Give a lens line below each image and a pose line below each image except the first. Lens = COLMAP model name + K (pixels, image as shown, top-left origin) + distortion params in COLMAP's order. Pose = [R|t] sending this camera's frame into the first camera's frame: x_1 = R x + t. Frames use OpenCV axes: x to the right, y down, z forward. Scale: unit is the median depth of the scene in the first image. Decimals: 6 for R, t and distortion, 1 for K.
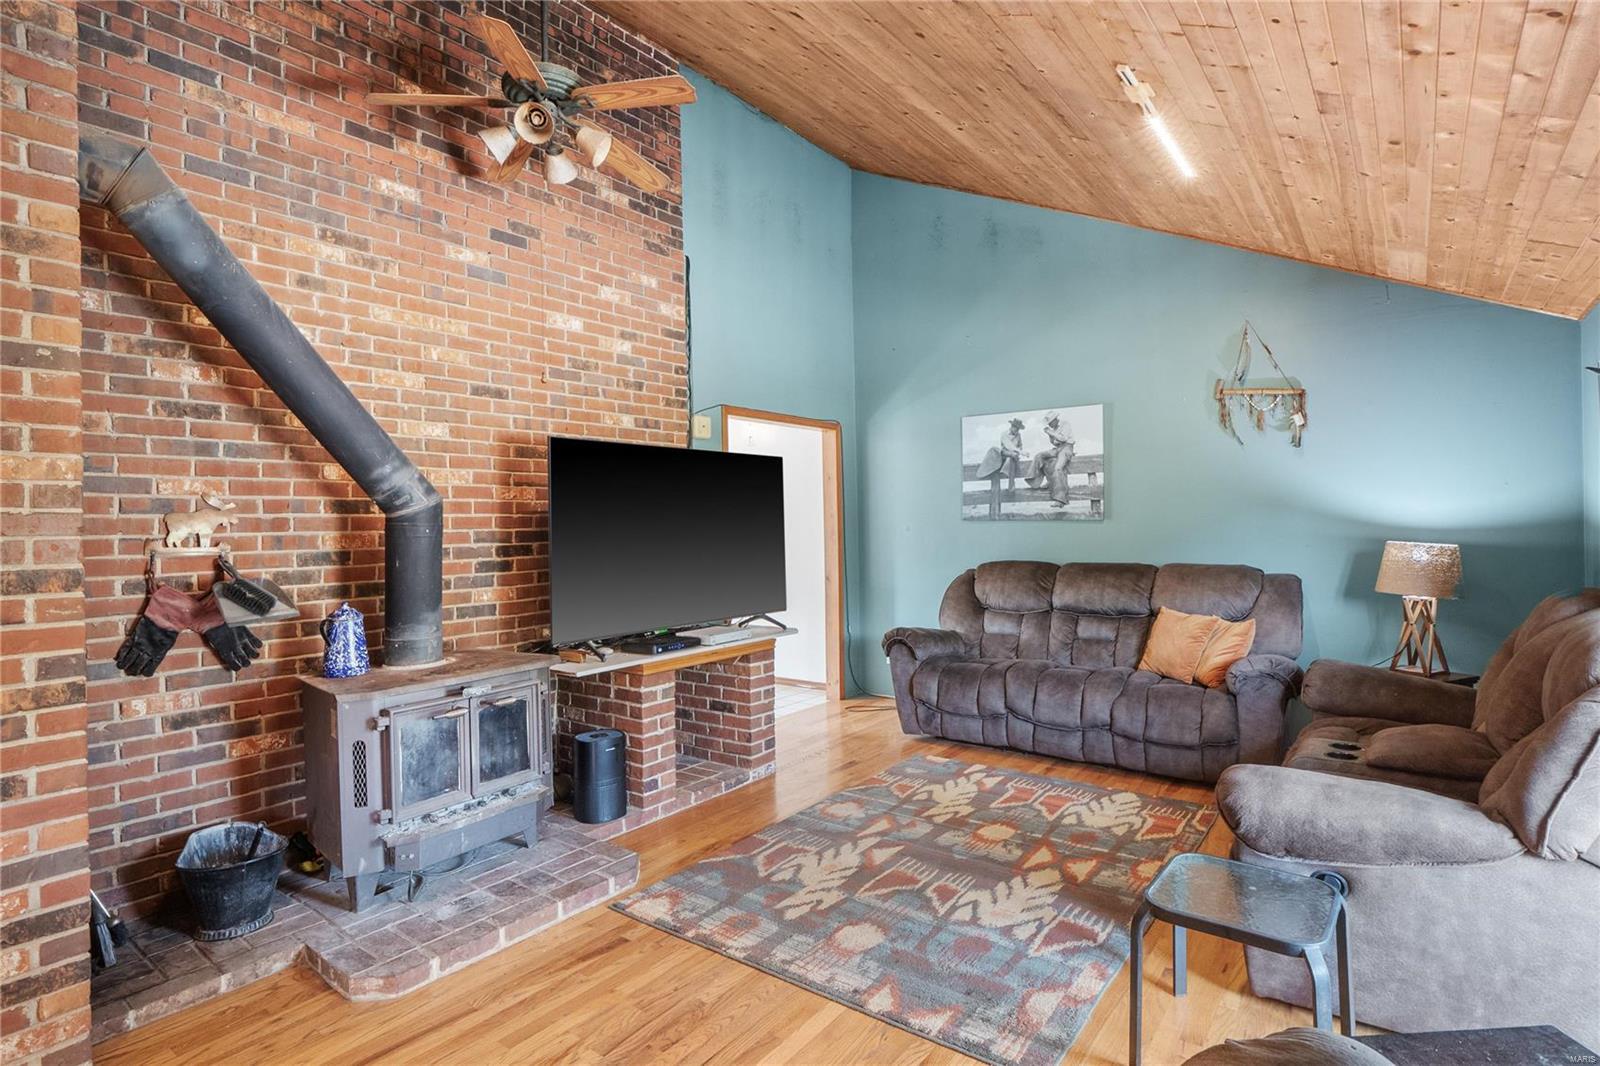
lens RADIAL K [[779.5, 0, 880.3], [0, 779.5, 528.2], [0, 0, 1]] dist [-0.003359, -0.003172]
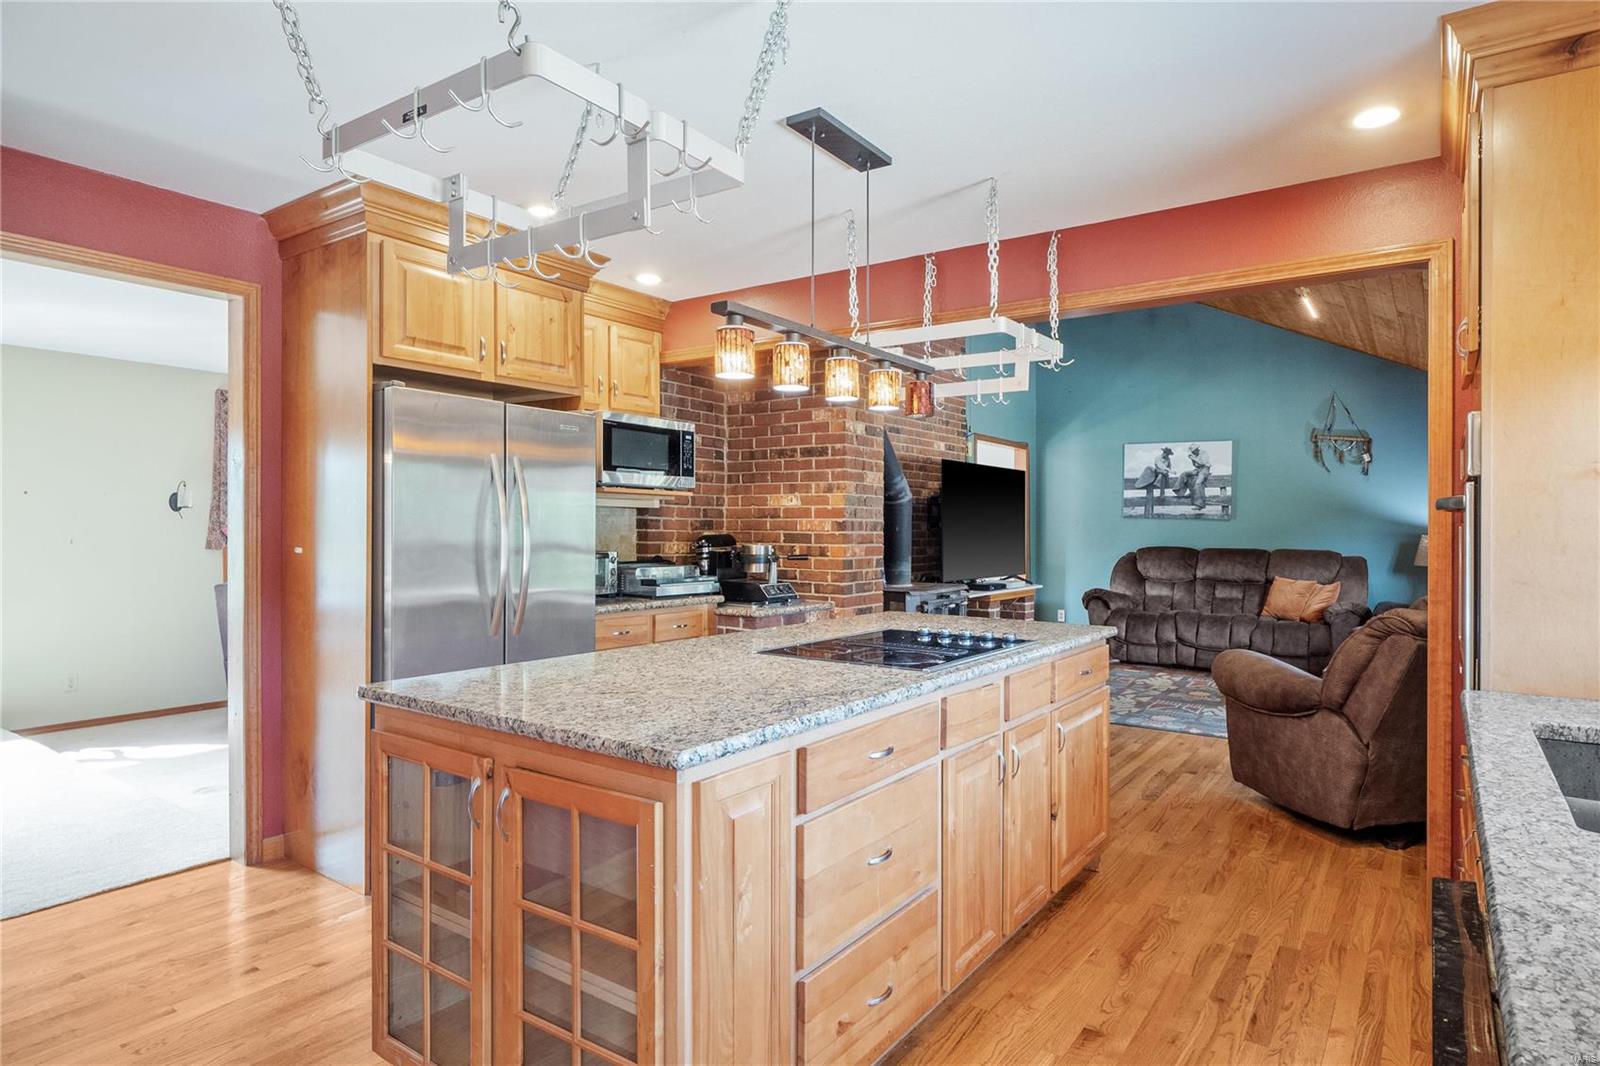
lens RADIAL K [[854.5, 0, 887.6], [0, 854.5, 528.4], [0, 0, 1]] dist [-0.001385, -0.001421]
pose [[0.999170, 0.027125, 0.030380, -0.427461], [-0.026972, 0.999622, -0.005417, 0.033929], [-0.030515, 0.004593, 0.999524, -0.616456]]
